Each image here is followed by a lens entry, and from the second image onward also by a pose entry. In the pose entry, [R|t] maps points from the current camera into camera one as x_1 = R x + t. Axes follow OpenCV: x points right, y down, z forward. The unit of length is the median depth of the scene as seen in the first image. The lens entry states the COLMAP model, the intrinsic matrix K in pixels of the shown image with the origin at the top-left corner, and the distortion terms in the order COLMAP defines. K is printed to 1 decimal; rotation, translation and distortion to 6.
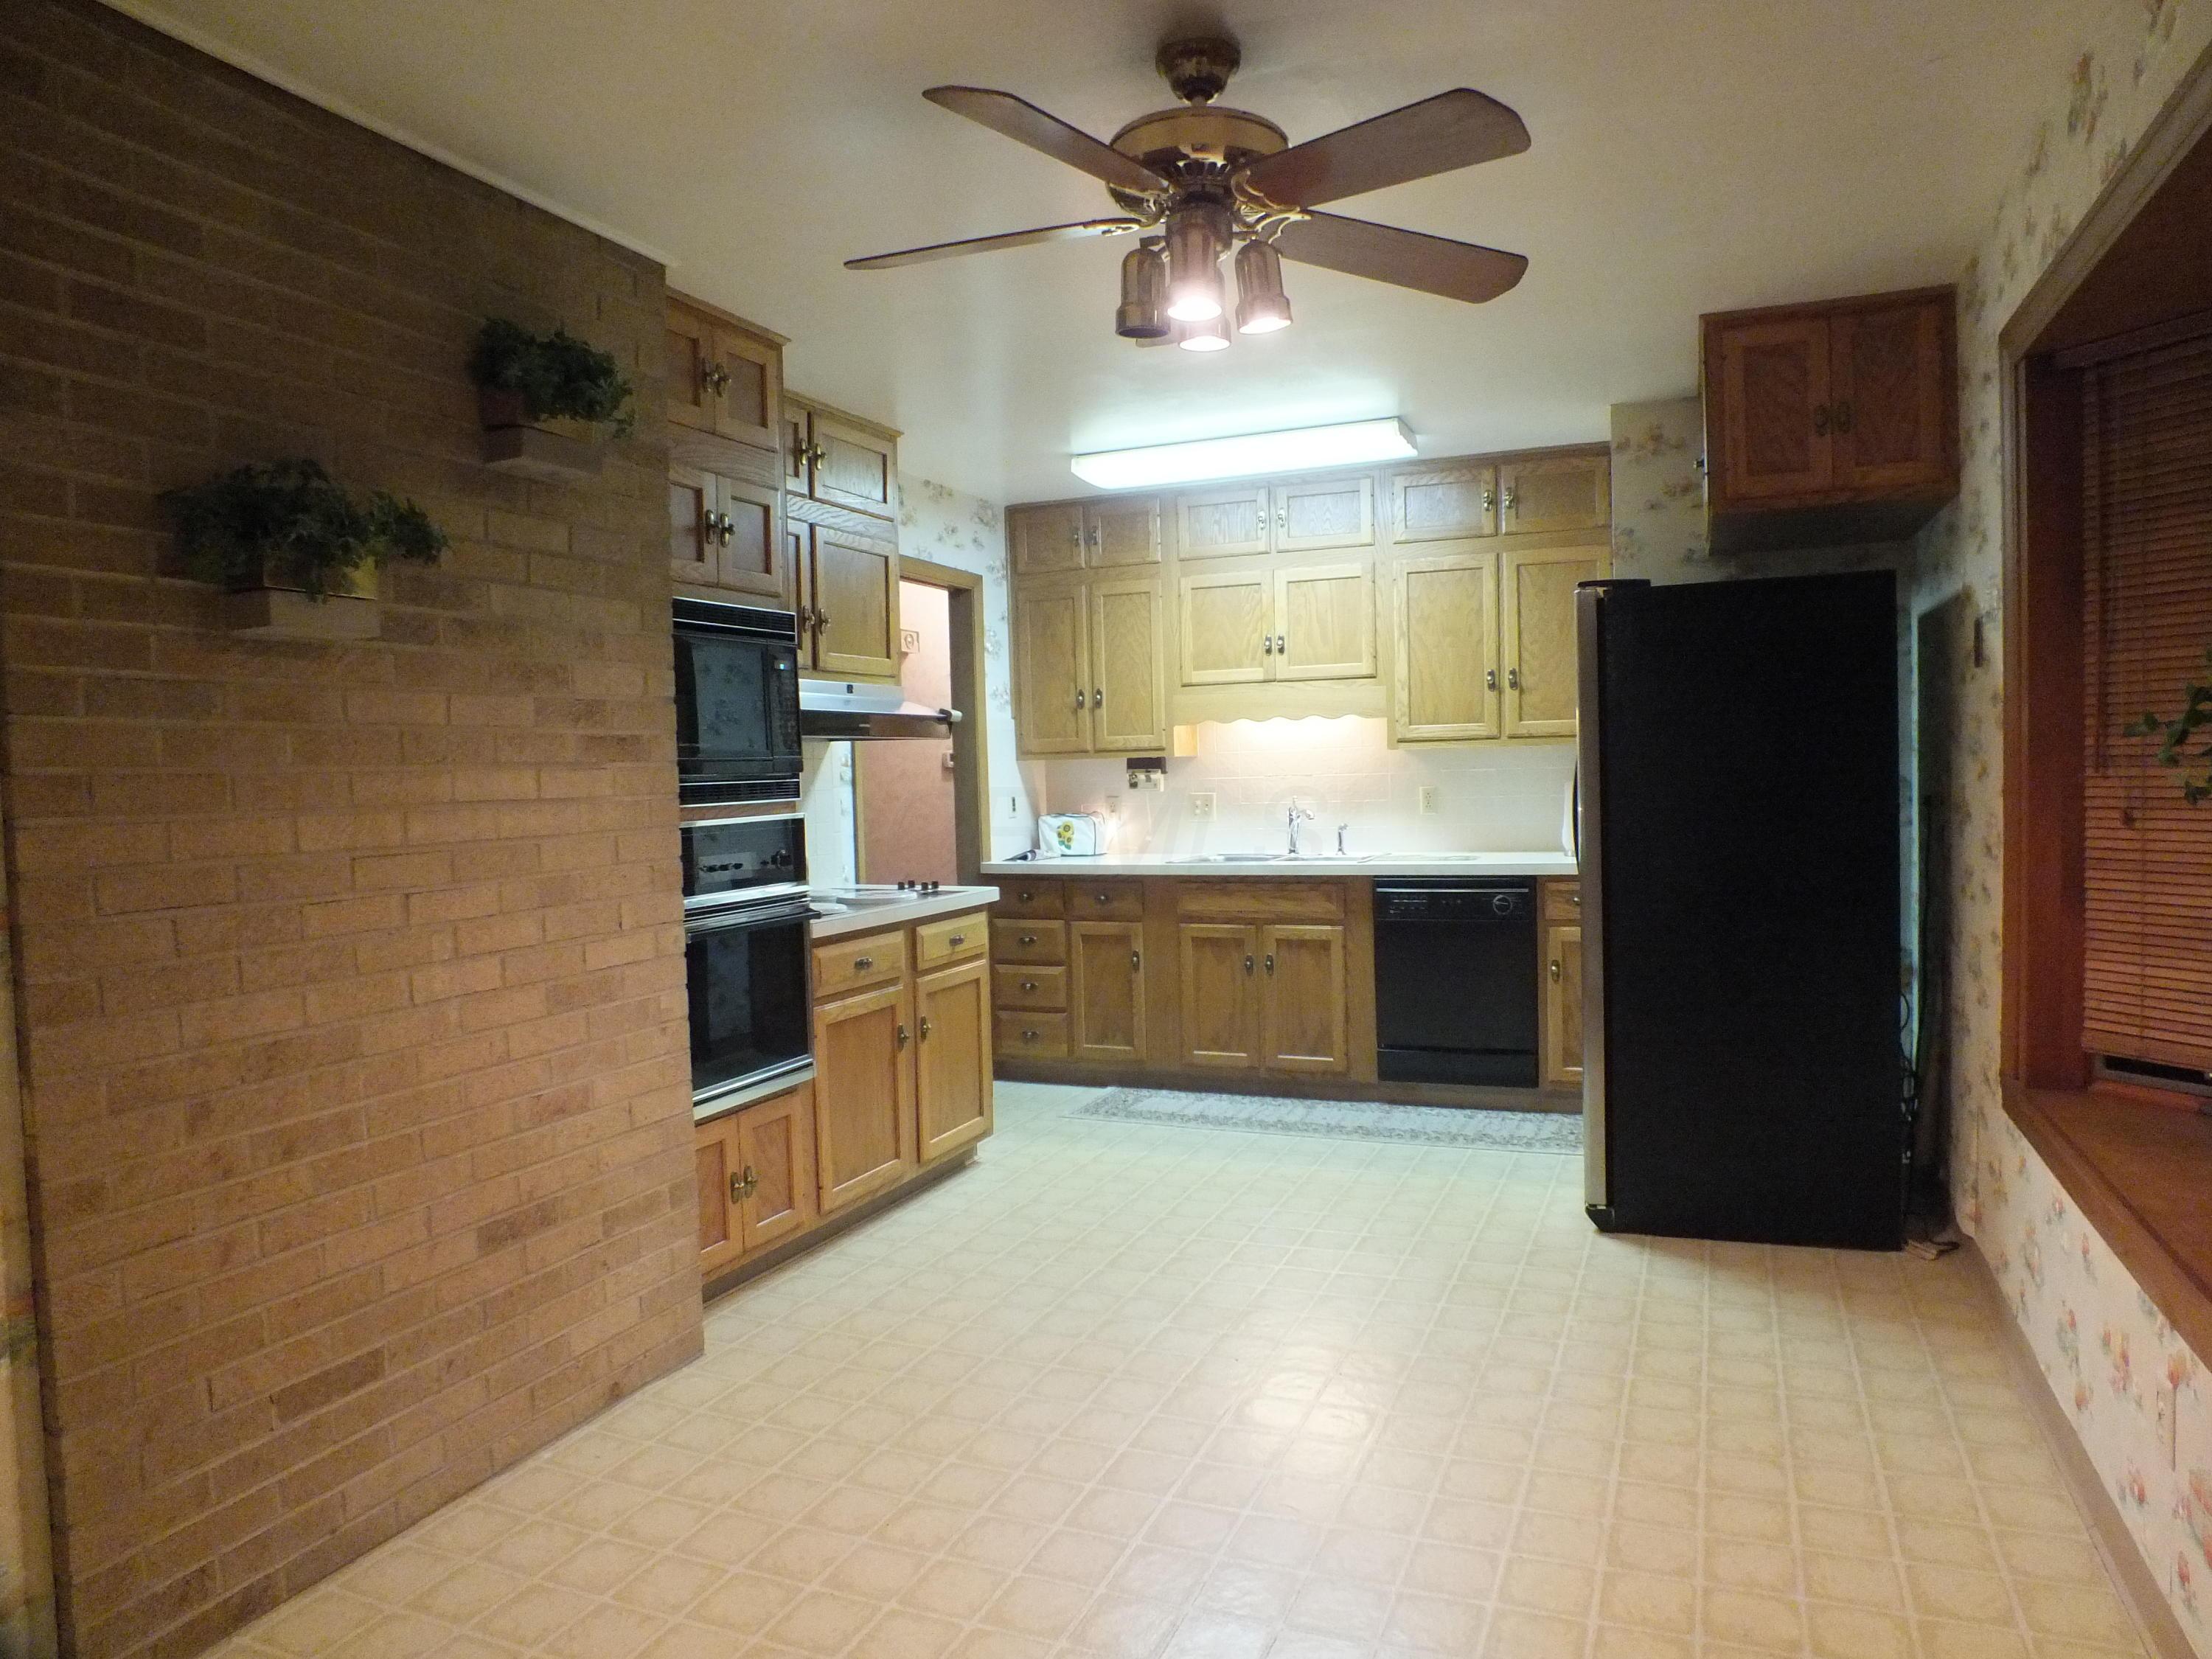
lens RADIAL K [[1462.5, 0, 1128.6], [0, 1462.5, 841.5], [0, 0, 1]] dist [-0.070801, 0.024031]
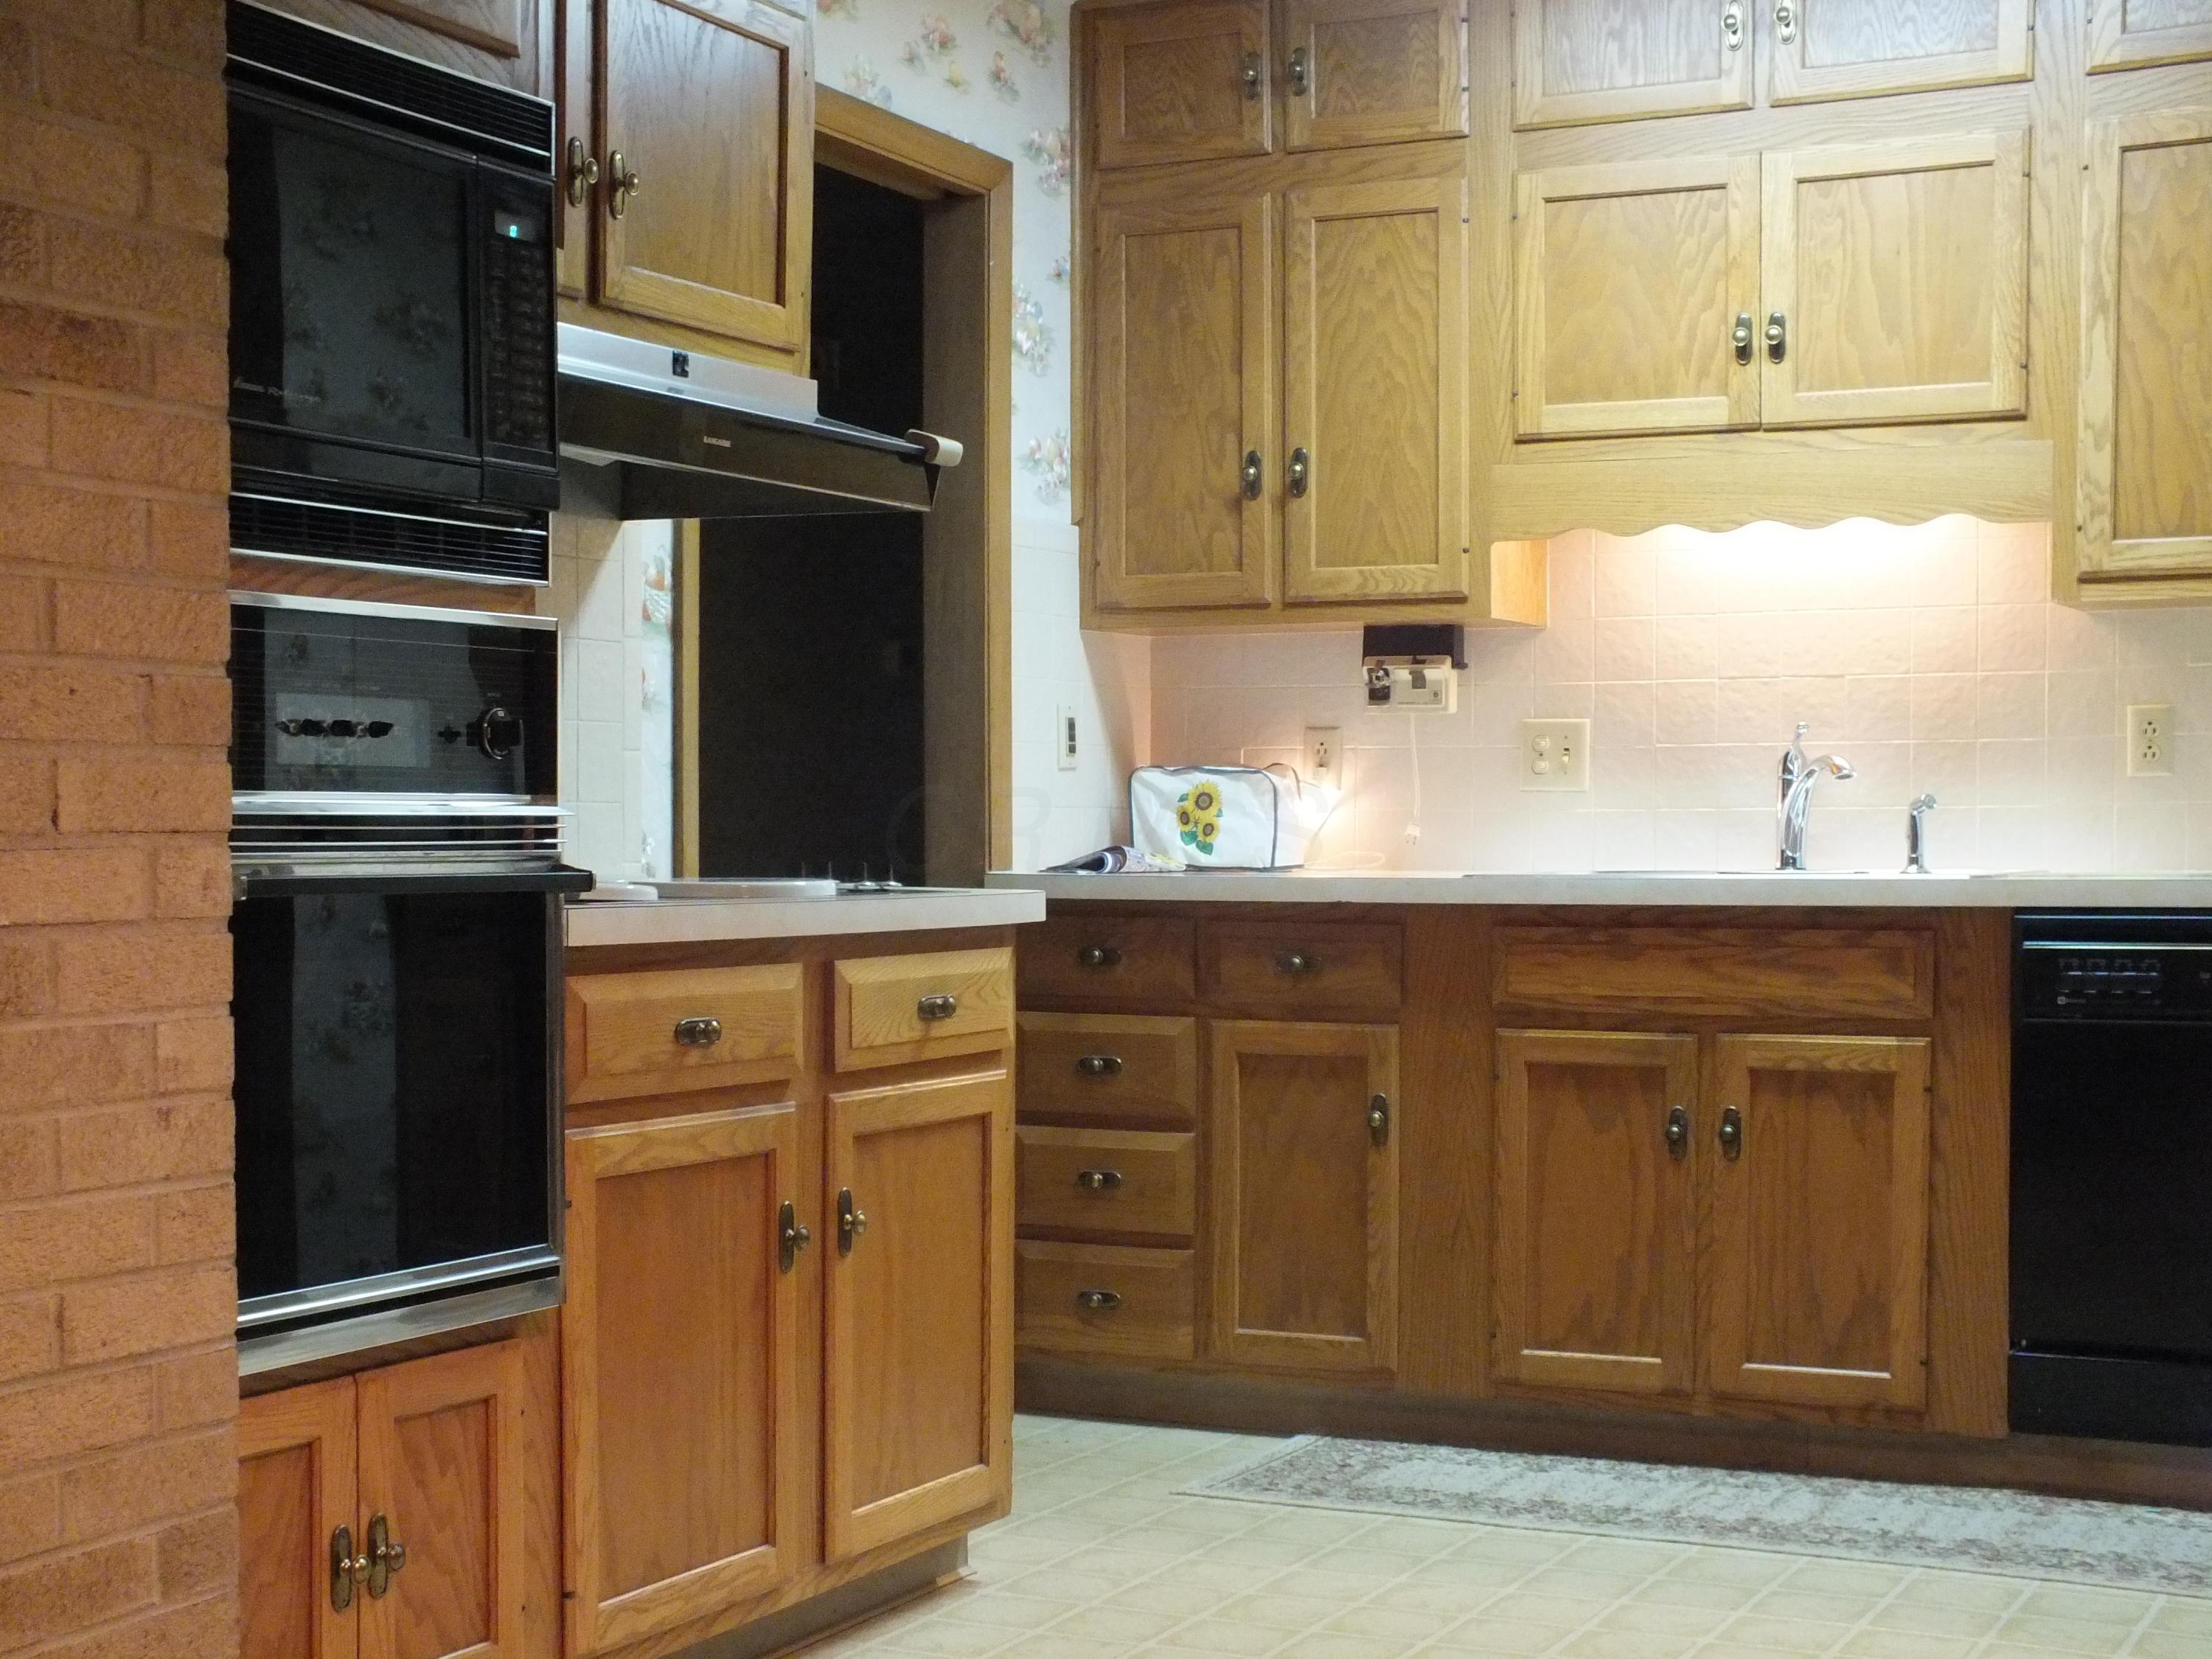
lens RADIAL K [[3353.9, 0, 1067.8], [0, 3353.9, 921.7], [0, 0, 1]] dist [-0.057826, 0.000000]
pose [[0.996777, 0.029996, -0.074401, -0.021890], [-0.031730, 0.999249, -0.022244, 0.084032], [0.073678, 0.024533, 0.996980, 0.141276]]
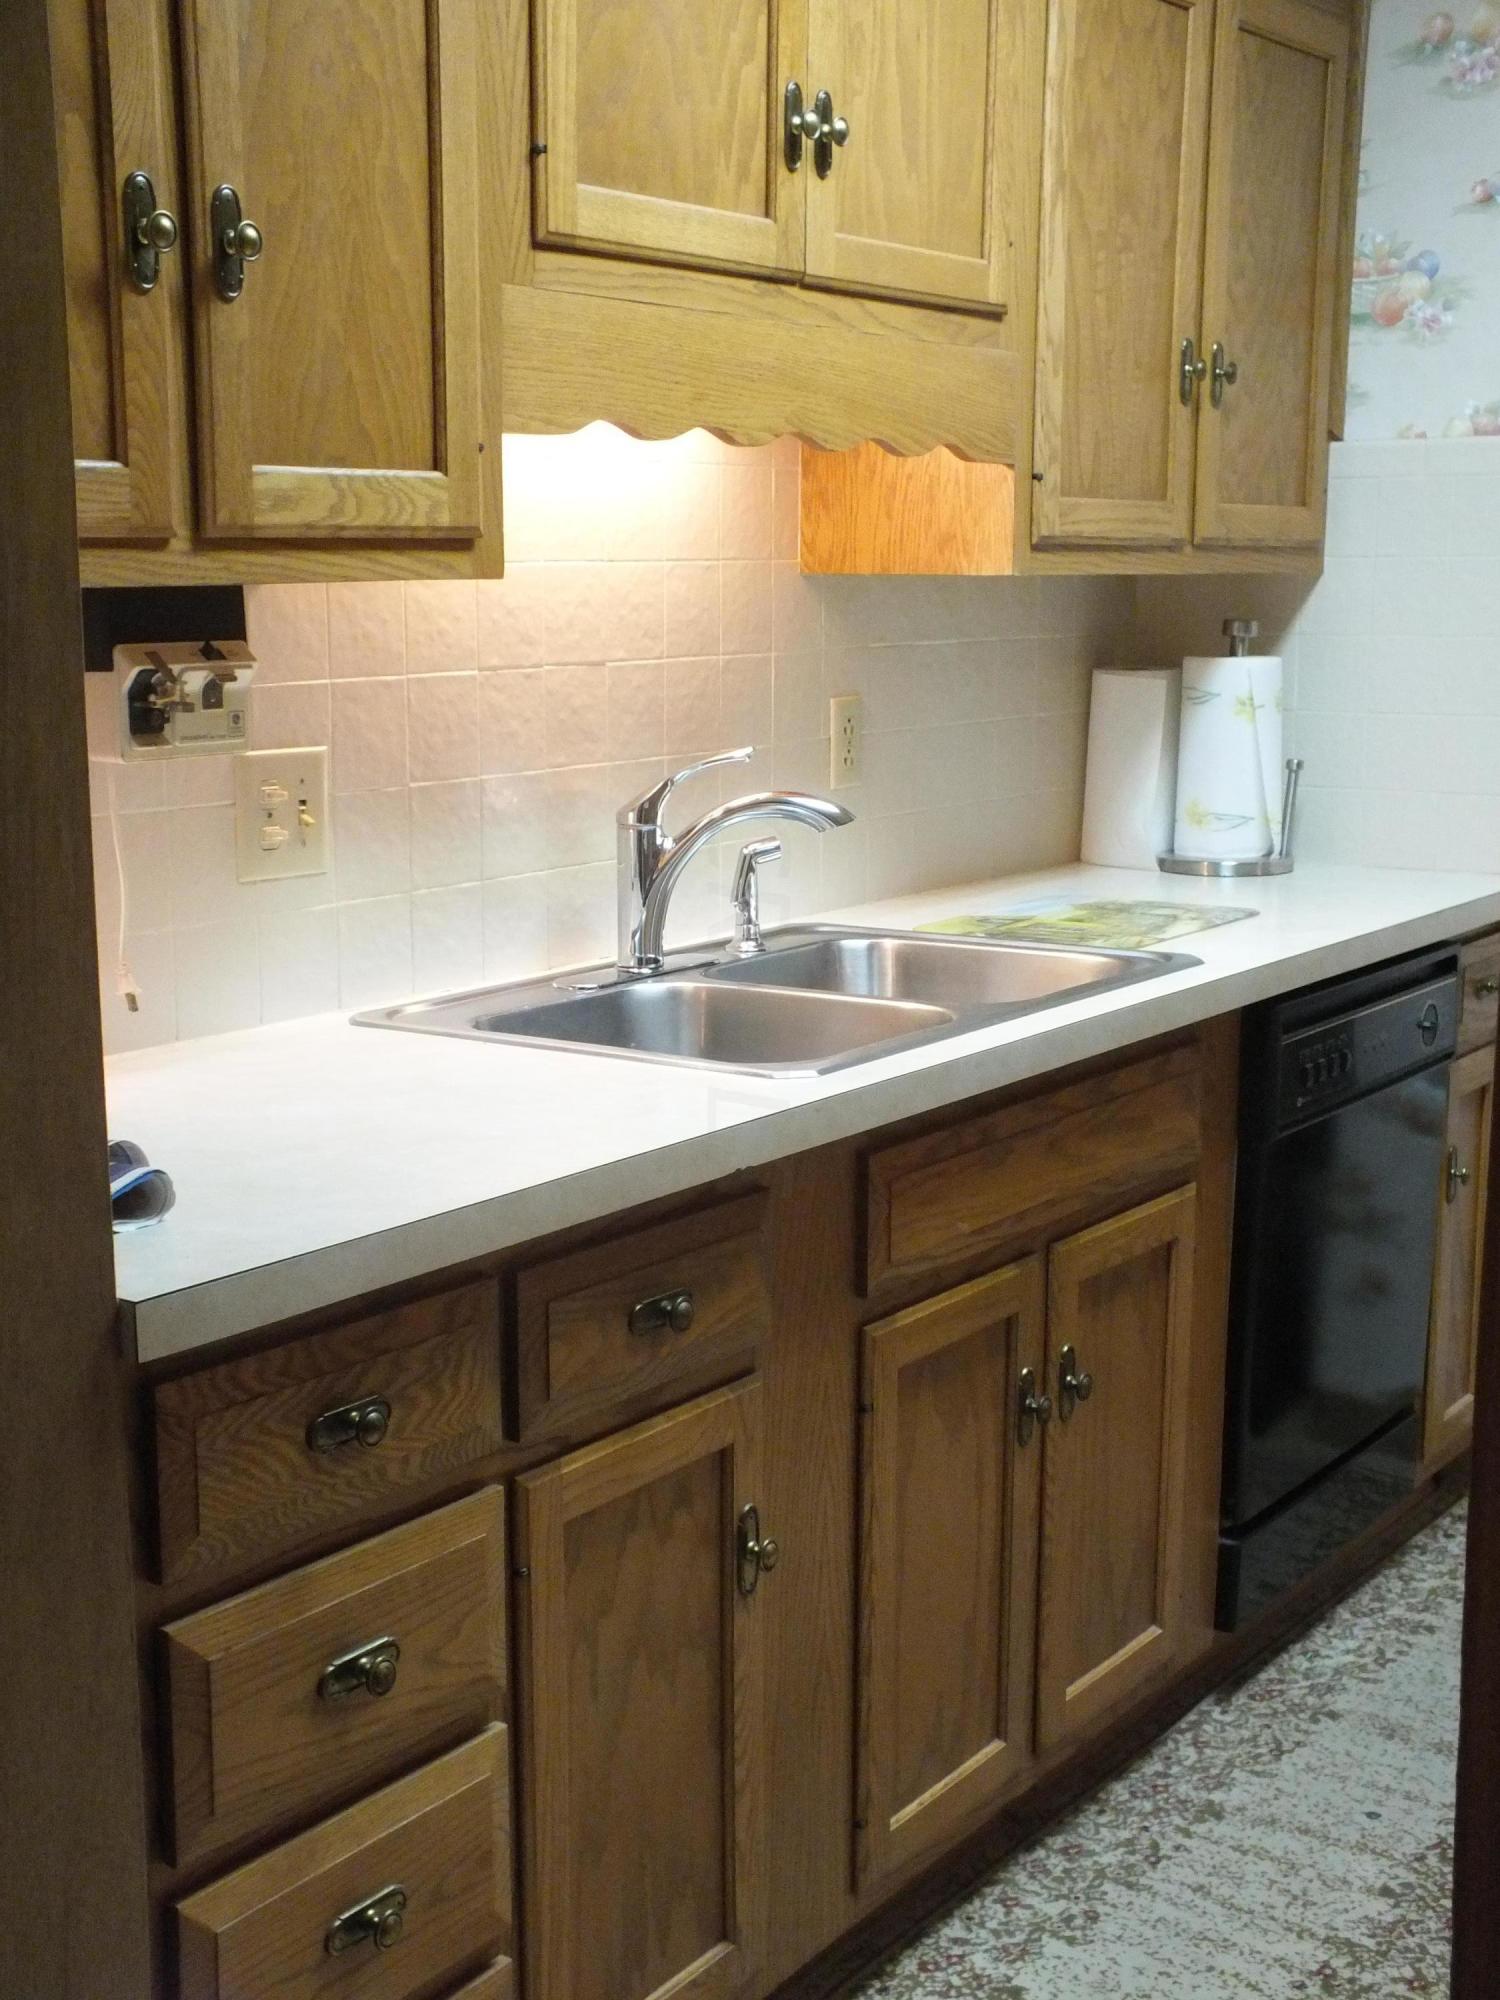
lens RADIAL K [[2576.2, 0, 704.1], [0, 2576.2, 1098.0], [0, 0, 1]] dist [-0.003747, 0.000000]
pose [[0.232452, -0.171343, 0.957396, -0.574982], [0.045103, 0.985200, 0.165369, -0.077315], [-0.971562, 0.004741, 0.236739, 1.523540]]
